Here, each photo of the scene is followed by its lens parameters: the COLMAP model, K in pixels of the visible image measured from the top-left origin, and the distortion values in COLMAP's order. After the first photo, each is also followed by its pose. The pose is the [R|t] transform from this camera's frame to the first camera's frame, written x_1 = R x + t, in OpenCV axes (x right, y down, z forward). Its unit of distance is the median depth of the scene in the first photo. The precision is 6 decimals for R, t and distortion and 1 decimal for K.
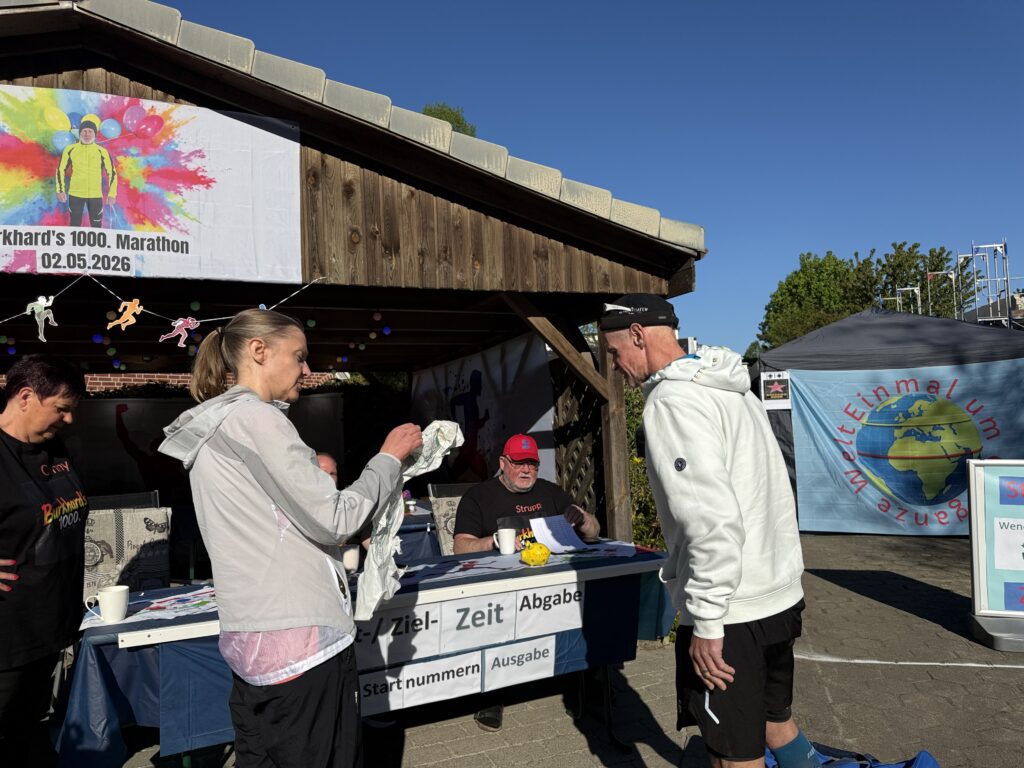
lens RADIAL K [[734.3, 0, 507.1], [0, 734.3, 379.2], [0, 0, 1]] dist [0.111646, -0.141510]
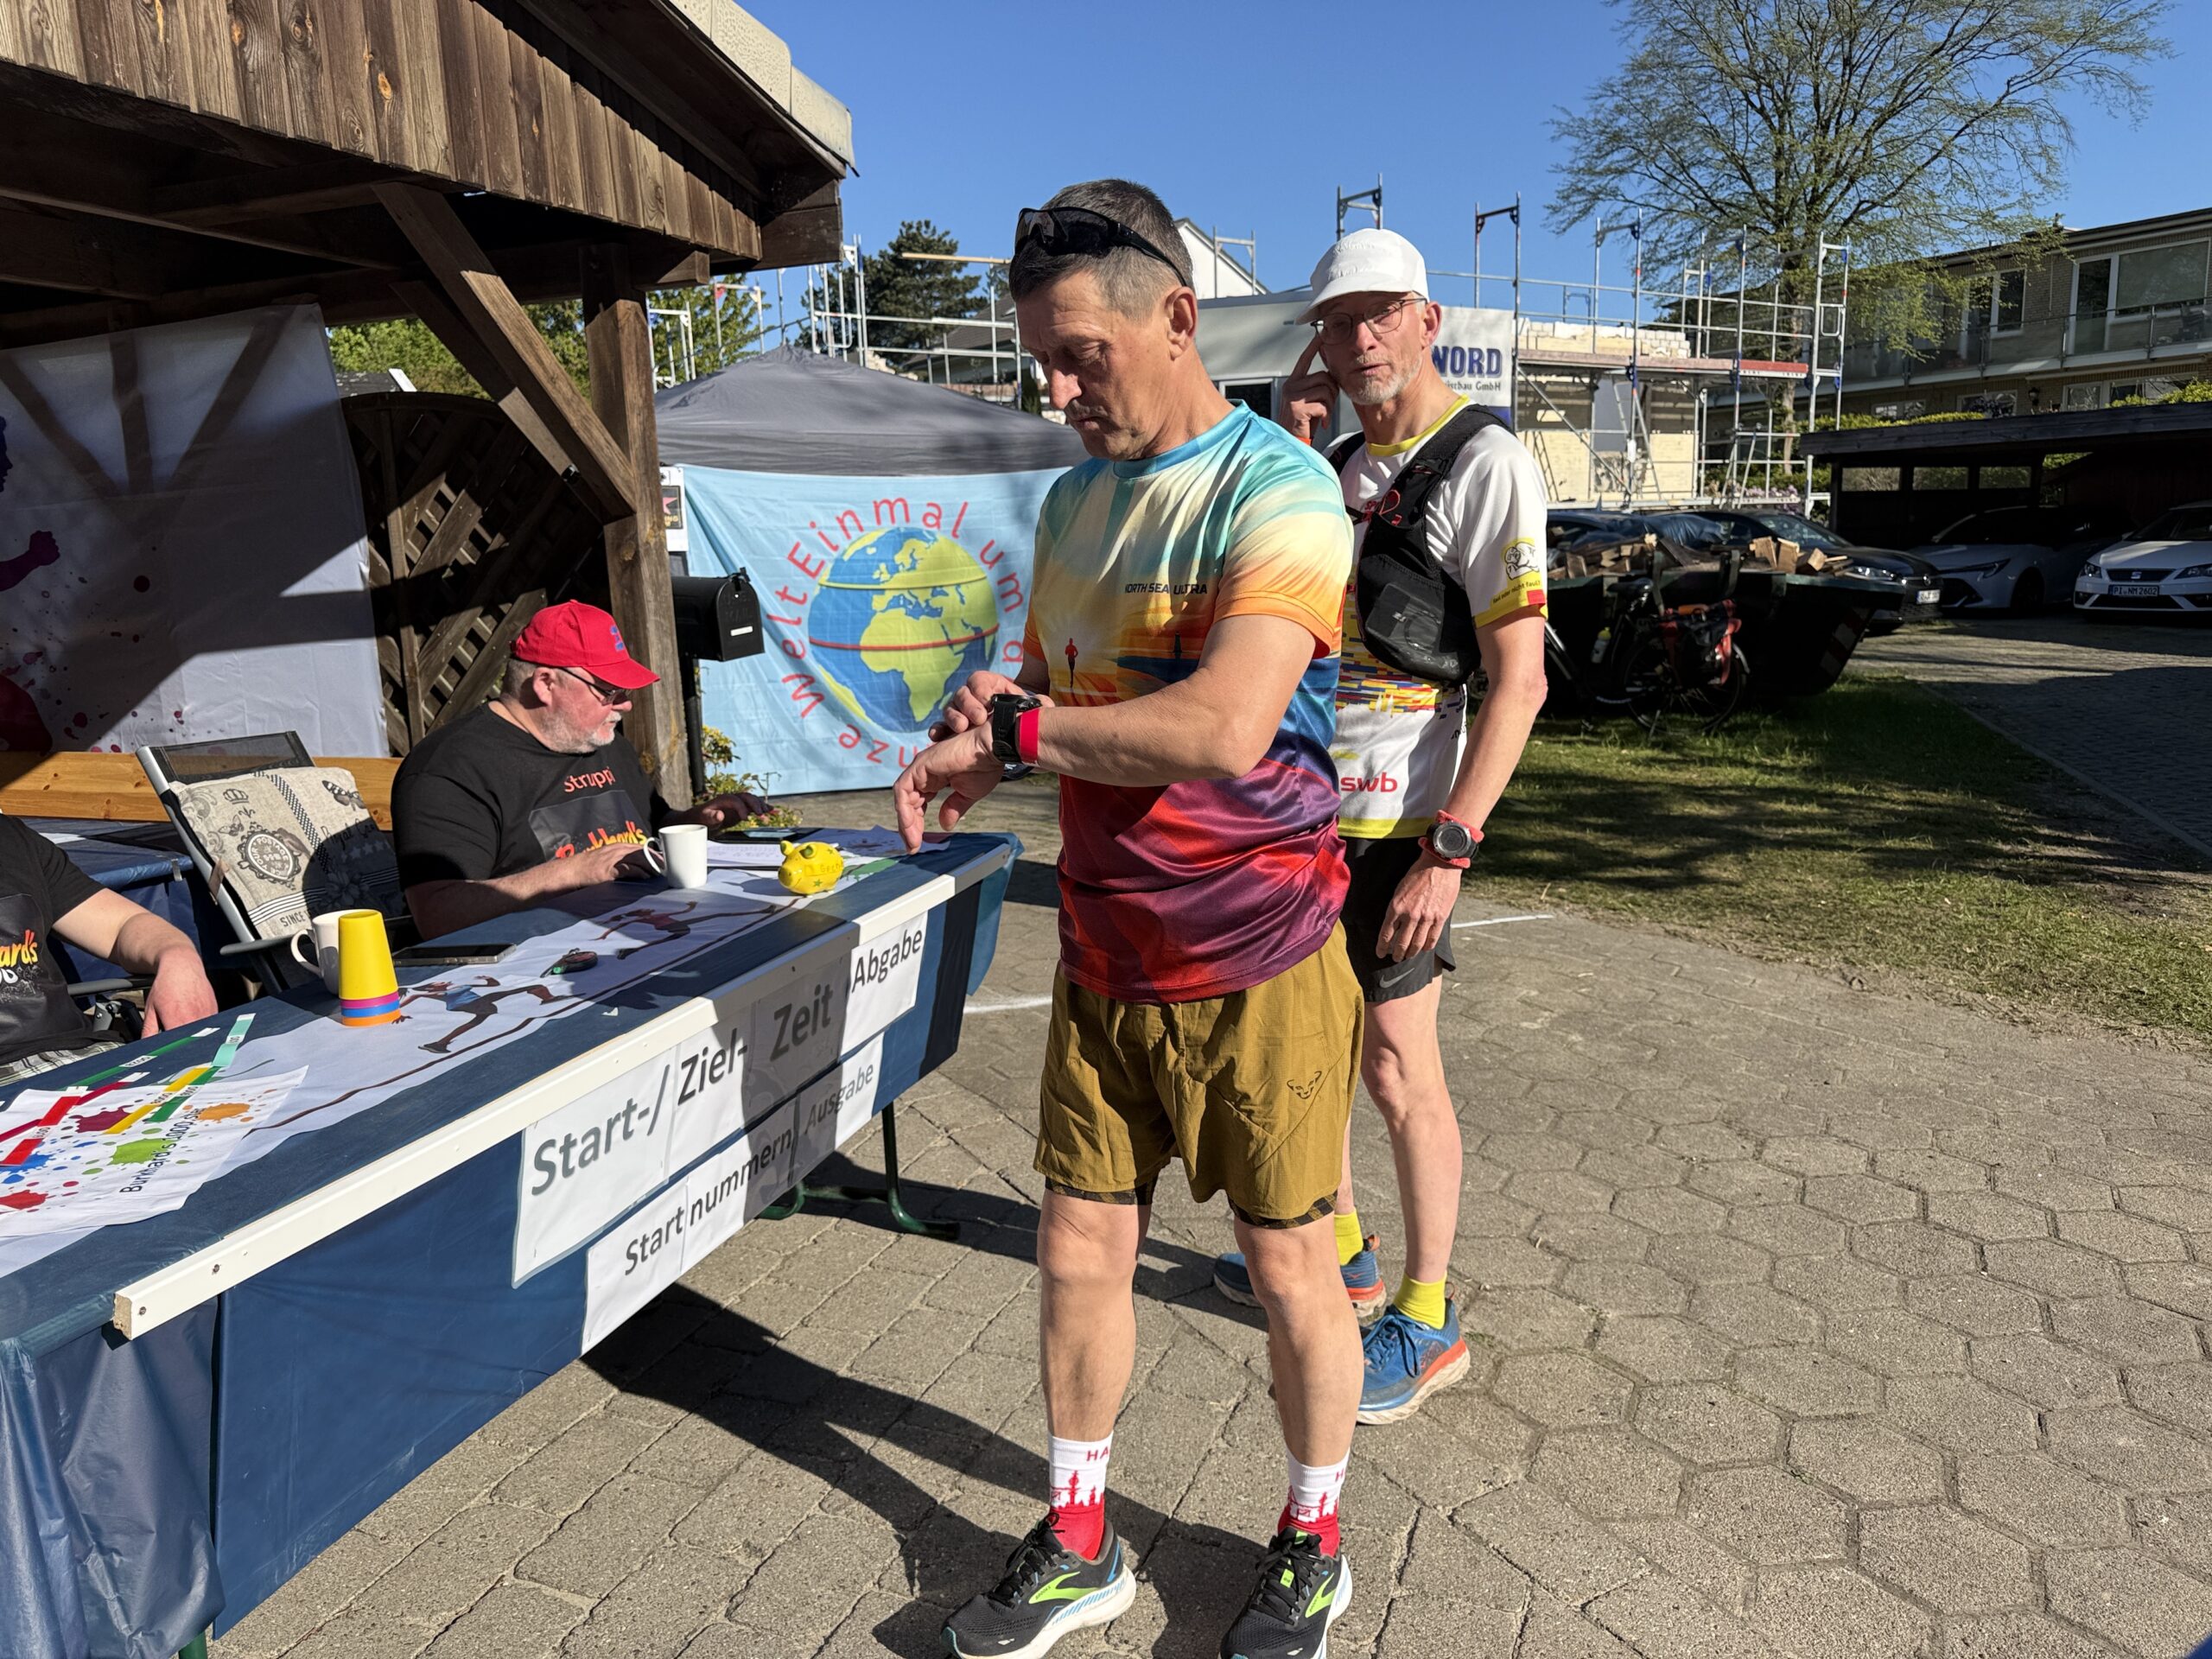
lens RADIAL K [[1586.1, 0, 1095.4], [0, 1586.1, 819.1], [0, 0, 1]] dist [0.111646, -0.141510]
pose [[0.684653, -0.105977, 0.721124, -0.260153], [-0.036032, 0.983242, 0.178708, 0.021080], [-0.727978, -0.148336, 0.669361, 0.141980]]
